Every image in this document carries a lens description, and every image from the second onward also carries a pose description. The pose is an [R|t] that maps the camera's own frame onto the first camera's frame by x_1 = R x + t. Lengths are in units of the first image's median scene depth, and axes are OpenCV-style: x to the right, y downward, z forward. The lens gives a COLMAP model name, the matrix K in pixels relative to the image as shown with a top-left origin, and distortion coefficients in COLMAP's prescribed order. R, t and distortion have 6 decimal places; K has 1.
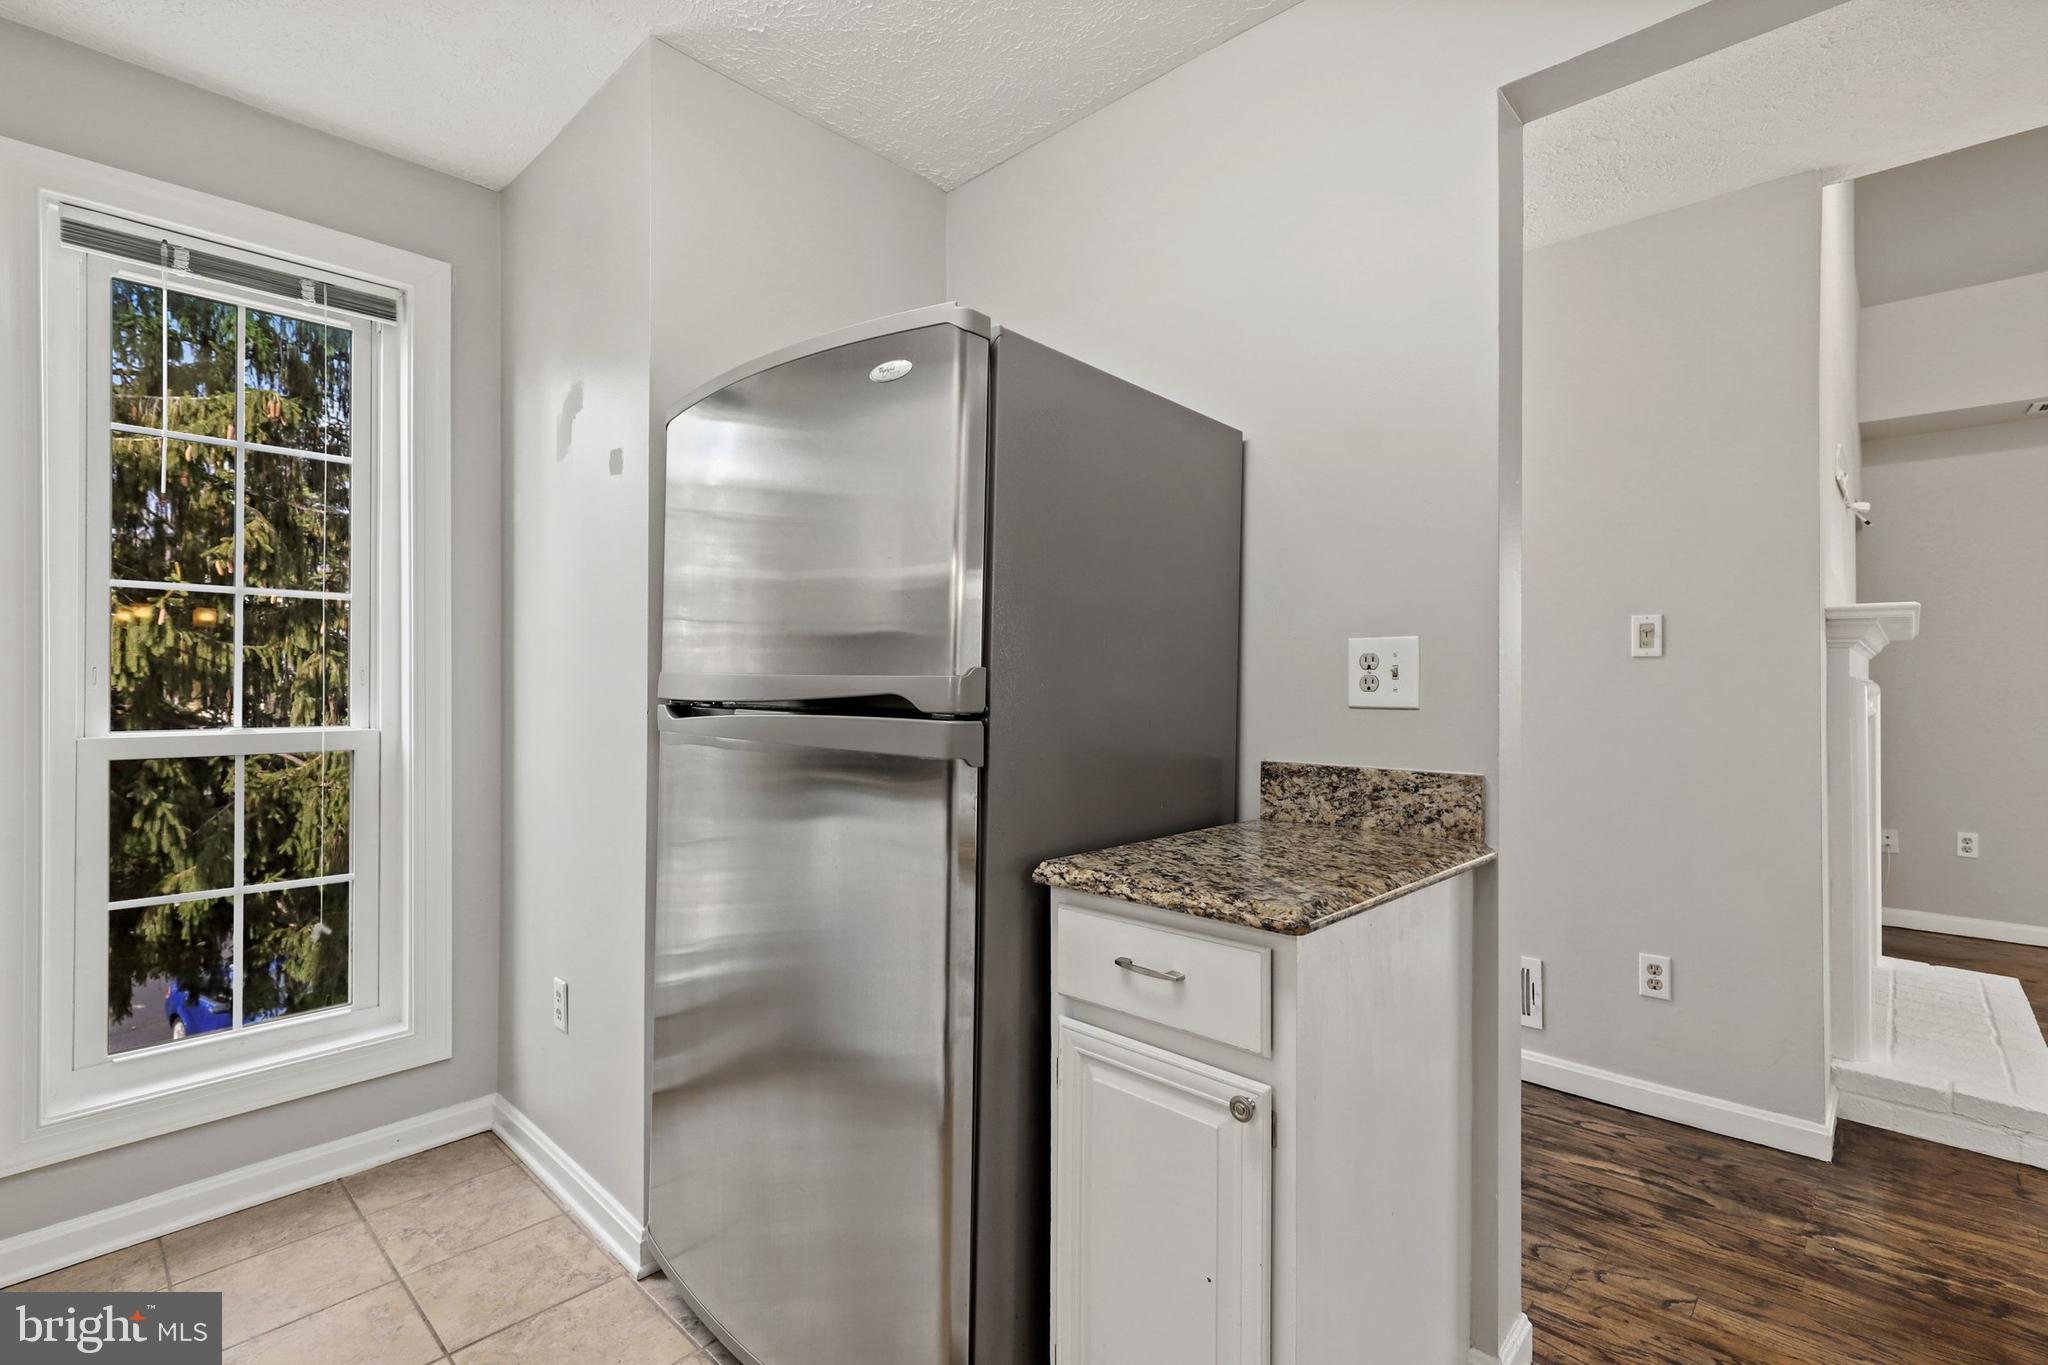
lens RADIAL K [[940.5, 0, 1023.8], [0, 940.5, 673.0], [0, 0, 1]] dist [0.011154, 0.001201]
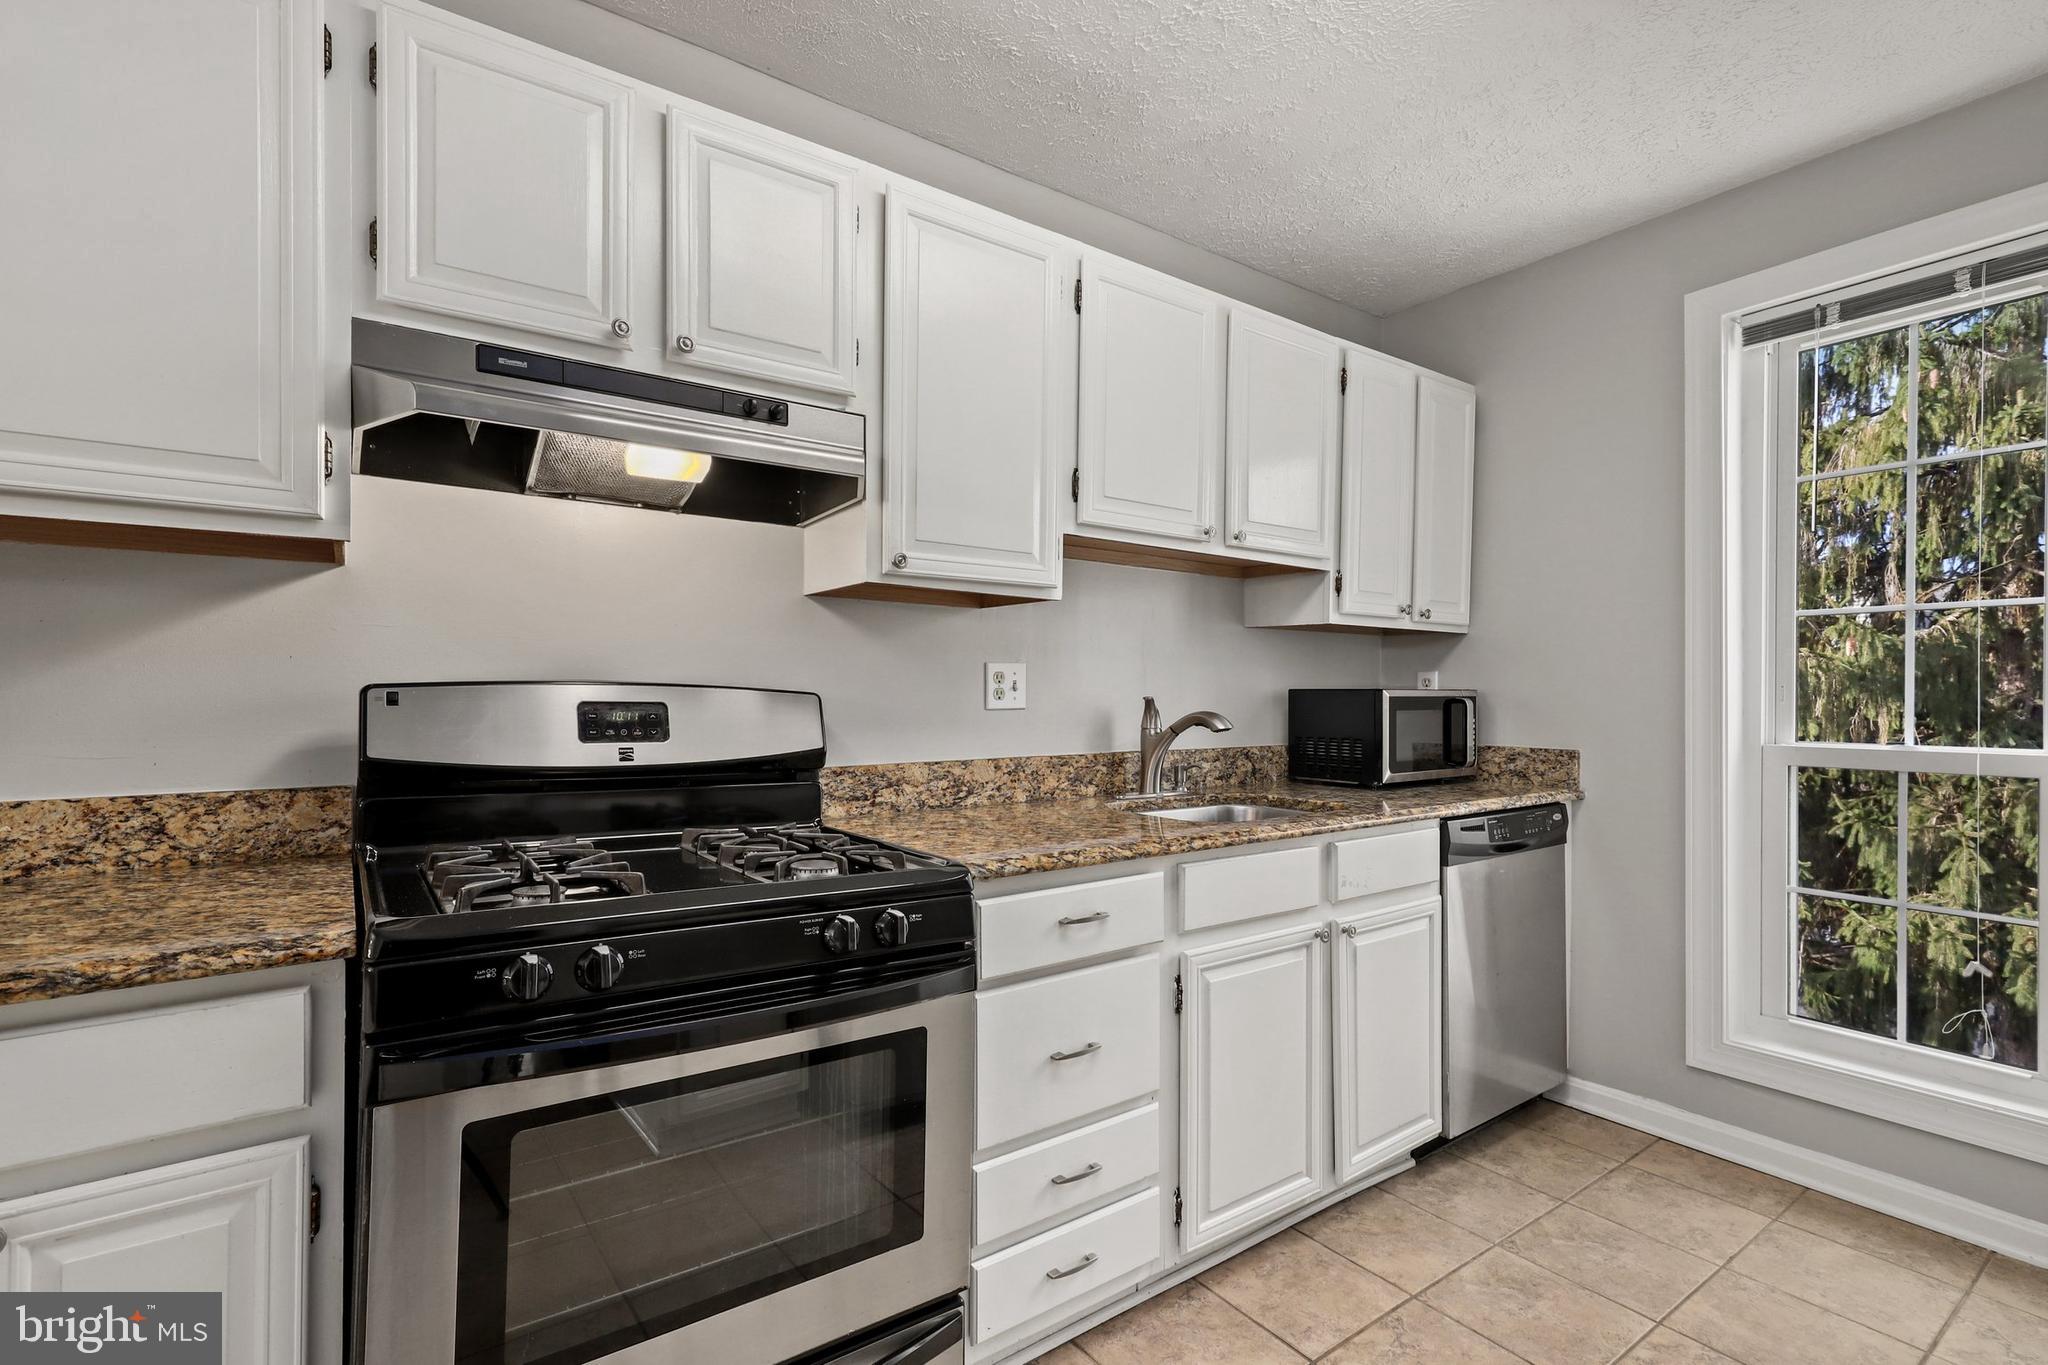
lens RADIAL K [[940.5, 0, 1016.2], [0, 940.5, 690.7], [0, 0, 1]] dist [0.011154, 0.001201]
pose [[-0.198411, -0.006414, -0.980098, 0.371352], [0.004823, 0.999960, -0.007520, 0.003807], [0.980107, -0.006219, -0.198372, 0.287873]]
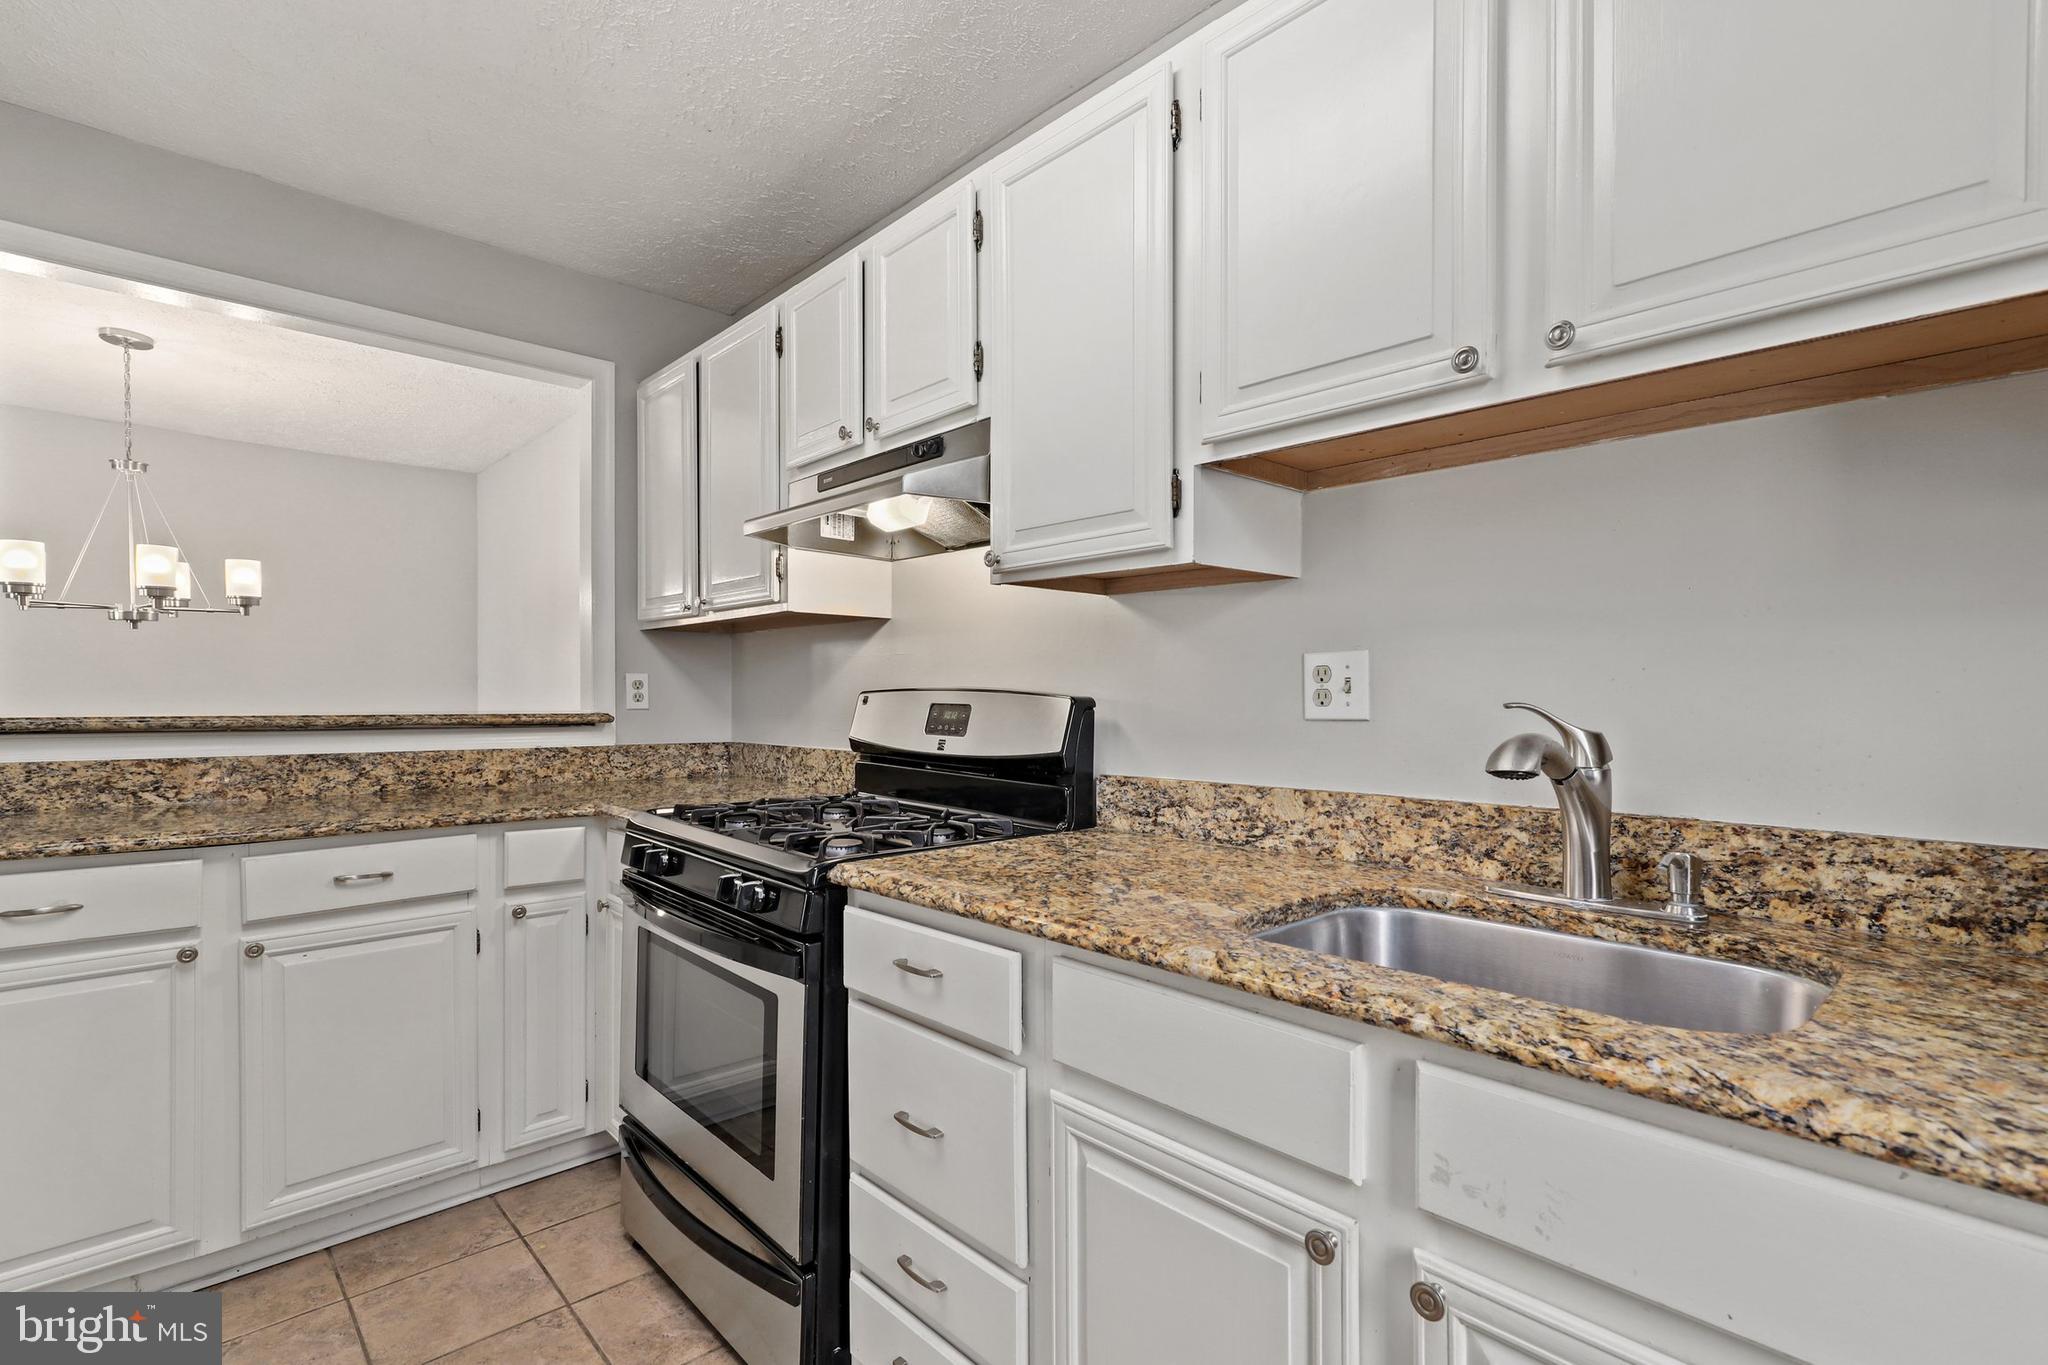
lens RADIAL K [[940.5, 0, 1025.3], [0, 940.5, 701.5], [0, 0, 1]] dist [0.011154, 0.001201]
pose [[-0.997980, -0.000542, 0.063534, 0.133700], [-0.000467, 0.999999, 0.001192, 0.003199], [-0.063534, 0.001160, -0.997979, 0.431767]]
